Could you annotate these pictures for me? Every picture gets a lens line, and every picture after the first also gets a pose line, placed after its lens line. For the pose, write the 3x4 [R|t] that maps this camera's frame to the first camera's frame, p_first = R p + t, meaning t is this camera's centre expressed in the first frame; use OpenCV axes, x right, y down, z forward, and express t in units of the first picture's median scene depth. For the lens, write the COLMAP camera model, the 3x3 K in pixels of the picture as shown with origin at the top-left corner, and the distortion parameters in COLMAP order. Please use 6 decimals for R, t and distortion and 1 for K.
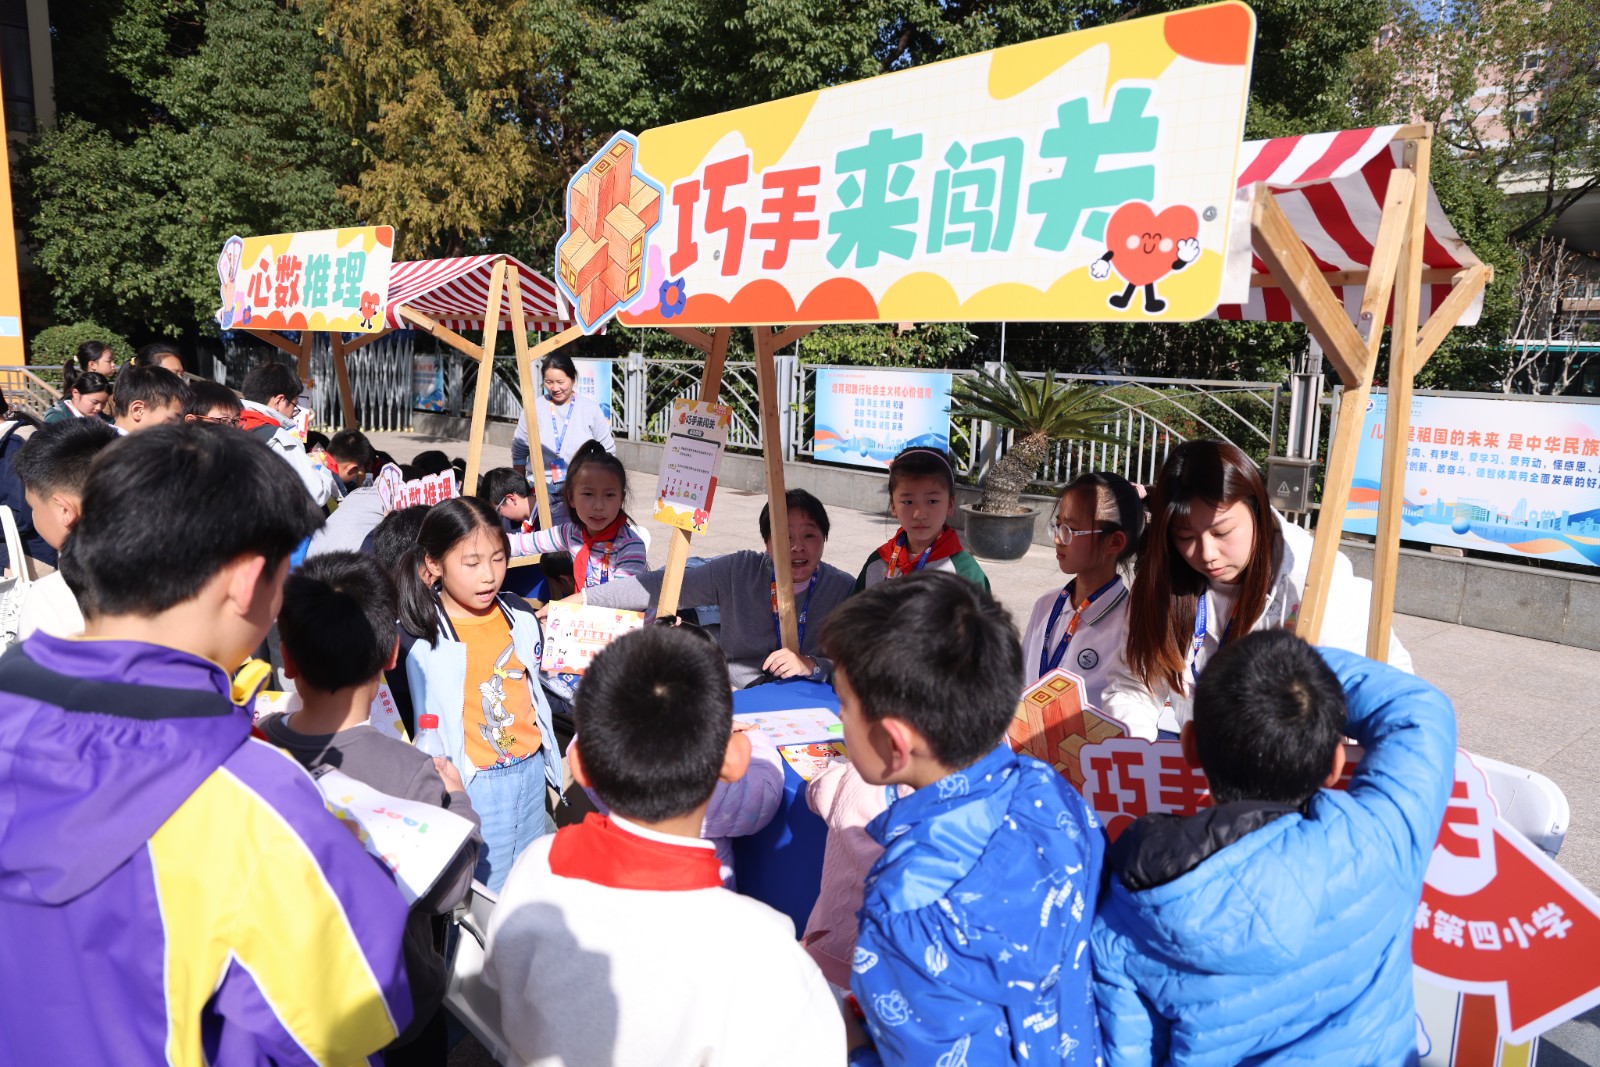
lens RADIAL K [[1096.8, 0, 810.4], [0, 1096.8, 531.1], [0, 0, 1]] dist [-0.090337, 0.058095]
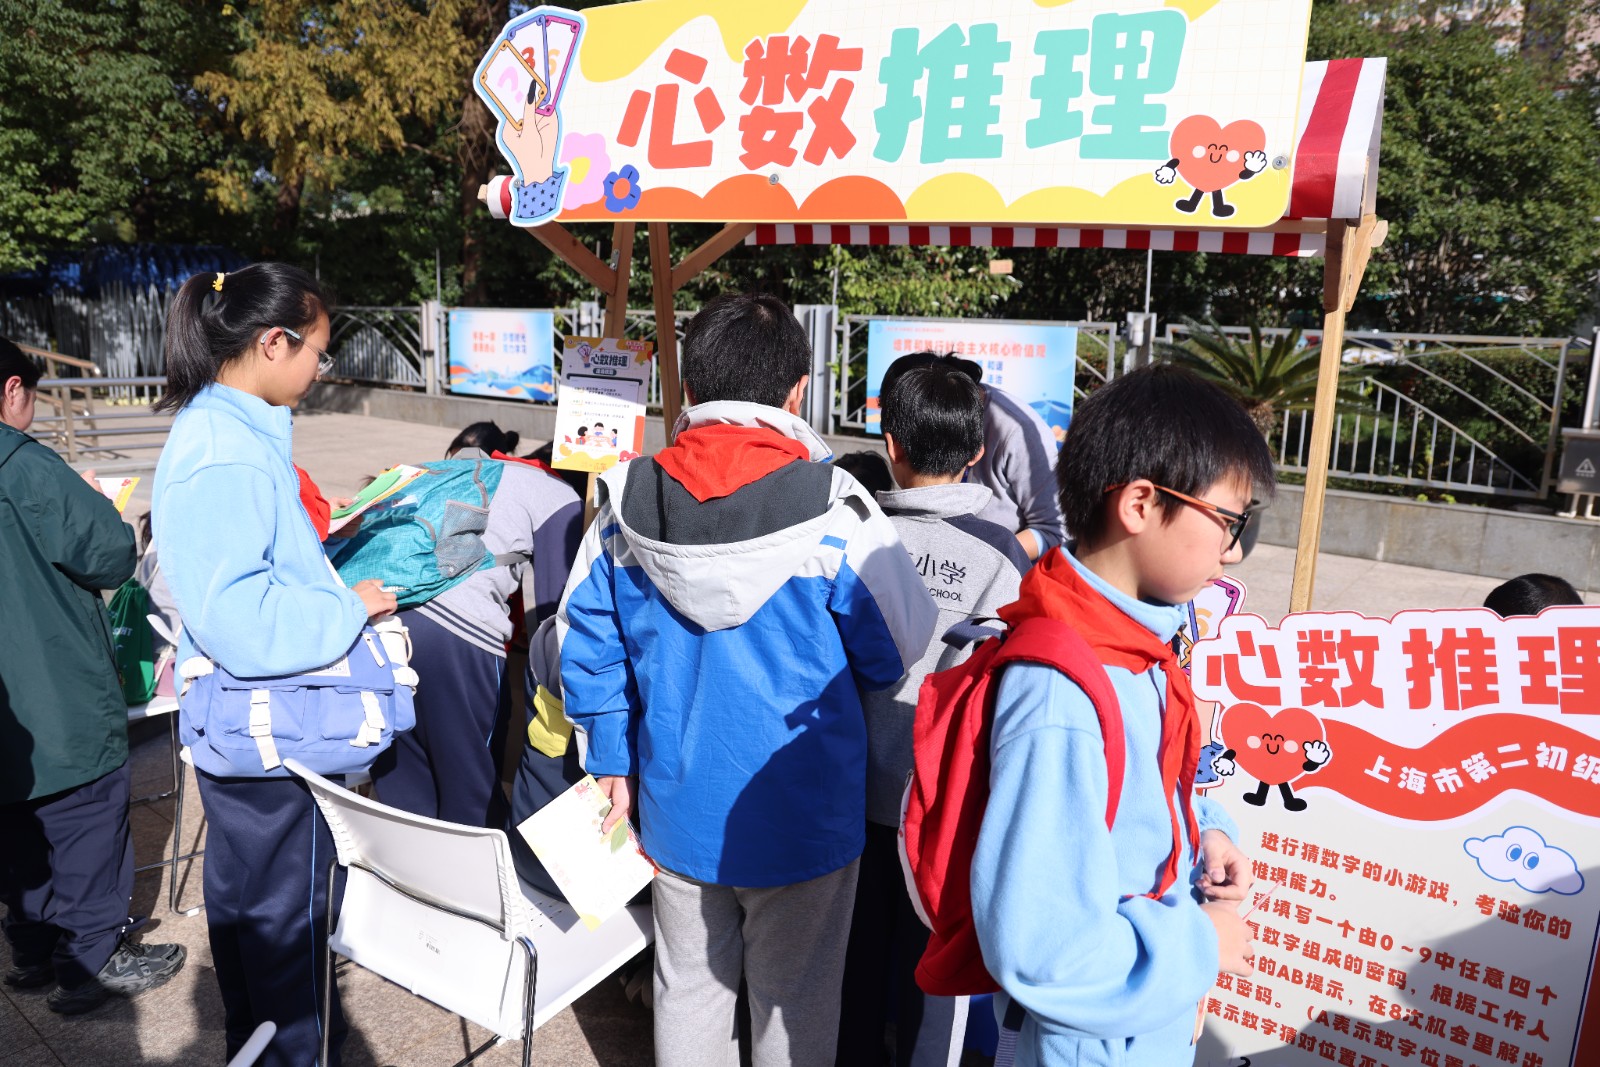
lens RADIAL K [[1097.9, 0, 804.0], [0, 1097.9, 513.7], [0, 0, 1]] dist [-0.075261, 0.058302]
pose [[0.981162, -0.035920, 0.189817, -0.188924], [0.030730, 0.999071, 0.030214, -0.030024], [-0.190726, -0.023812, 0.981354, 0.198547]]
